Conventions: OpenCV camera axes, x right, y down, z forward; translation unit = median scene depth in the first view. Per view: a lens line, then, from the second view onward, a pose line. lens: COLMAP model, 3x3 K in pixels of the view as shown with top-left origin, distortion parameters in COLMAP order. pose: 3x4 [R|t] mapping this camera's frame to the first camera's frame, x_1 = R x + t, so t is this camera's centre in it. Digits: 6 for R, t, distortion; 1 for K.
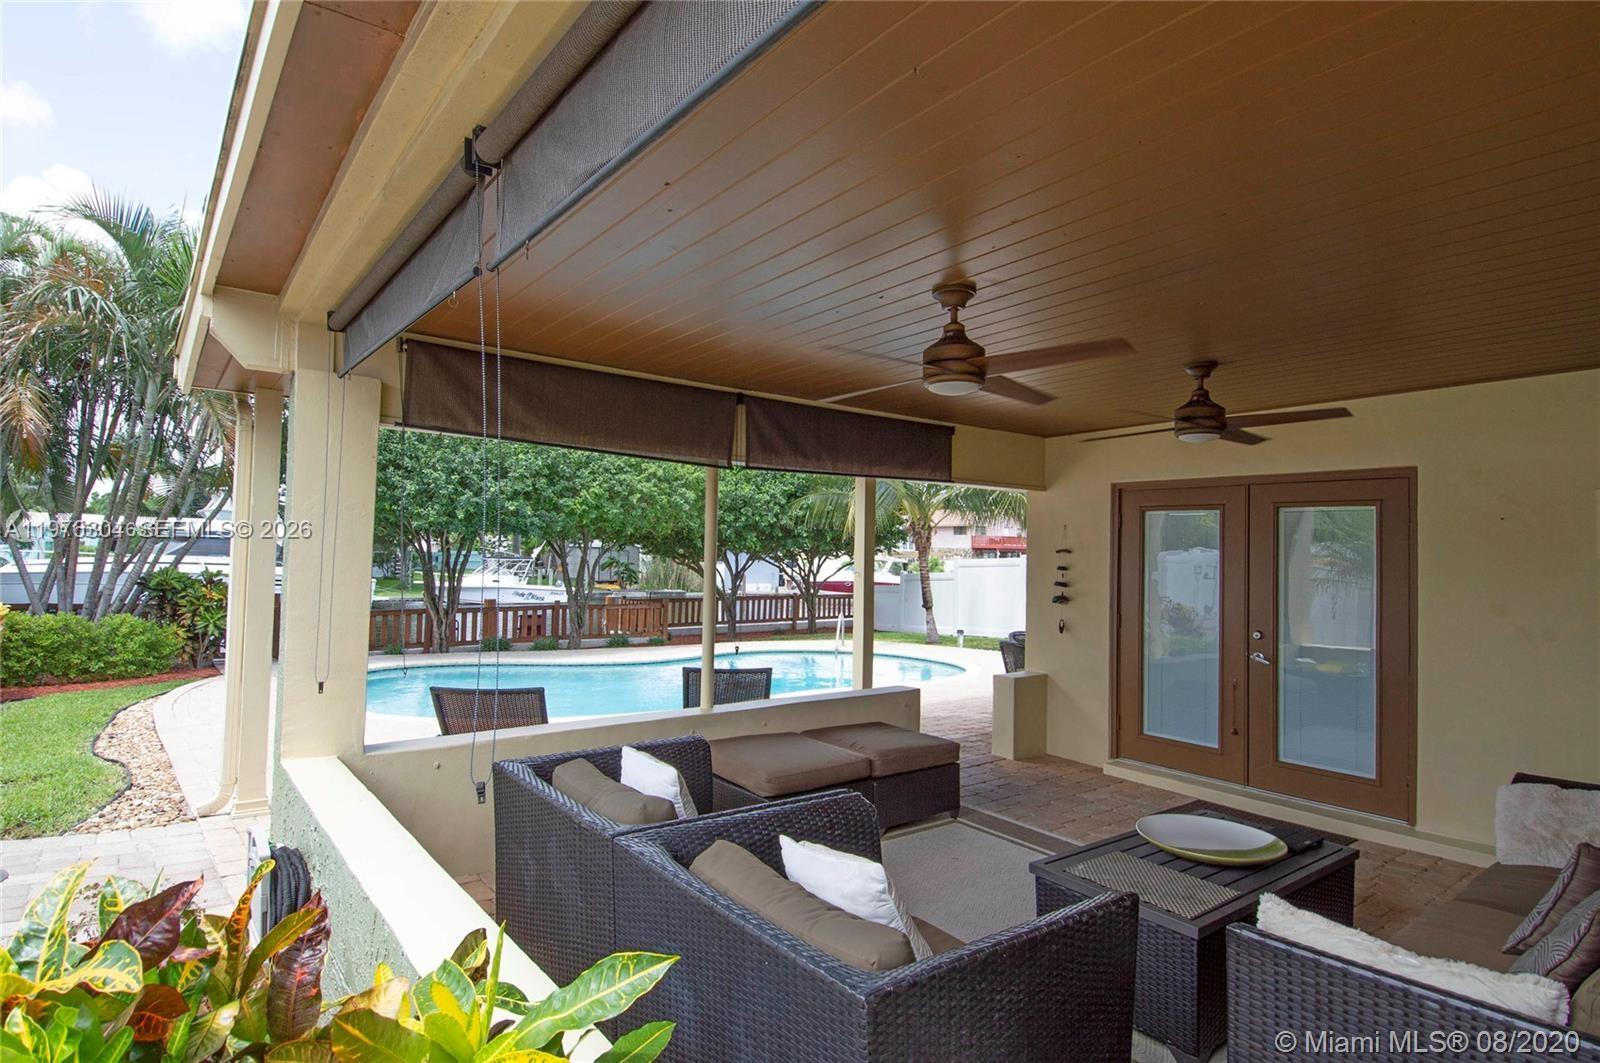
lens RADIAL K [[849.7, 0, 797.3], [0, 849.7, 501.9], [0, 0, 1]] dist [0.063578, -0.059708]
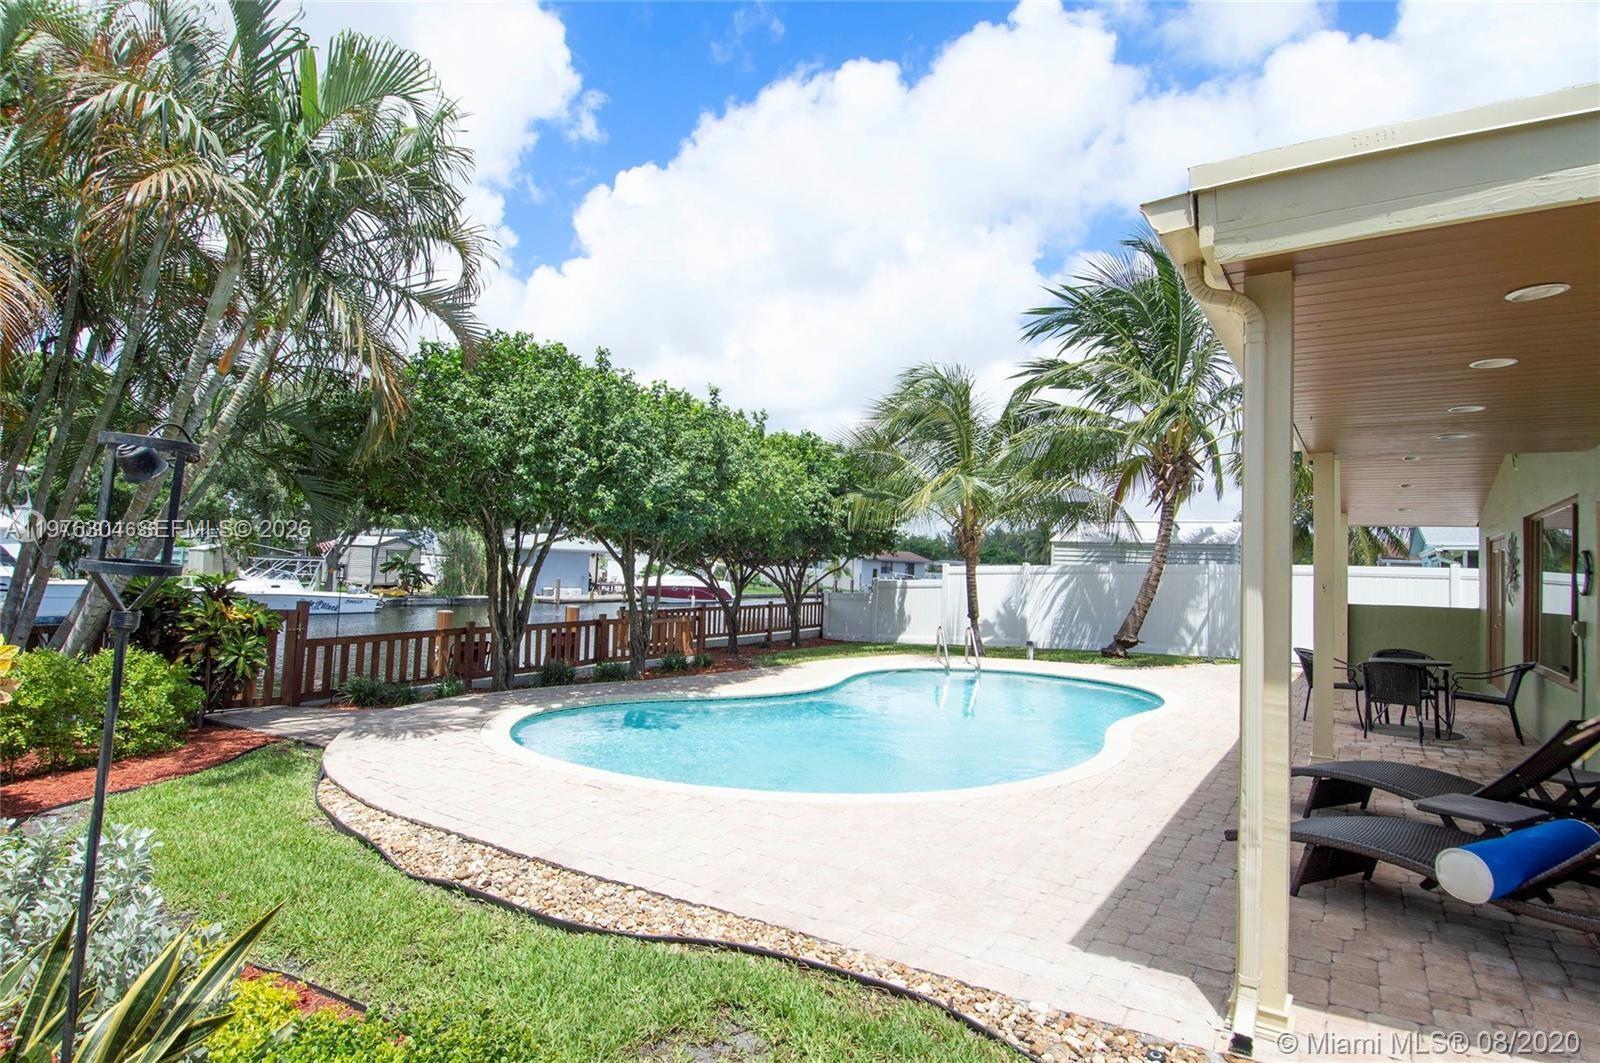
lens RADIAL K [[849.7, 0, 797.3], [0, 849.7, 501.9], [0, 0, 1]] dist [0.063578, -0.059708]
pose [[0.940898, 0.033946, 0.336986, -0.377930], [-0.032876, 0.999420, -0.008883, 0.011127], [-0.337092, -0.002721, 0.941468, 0.185287]]
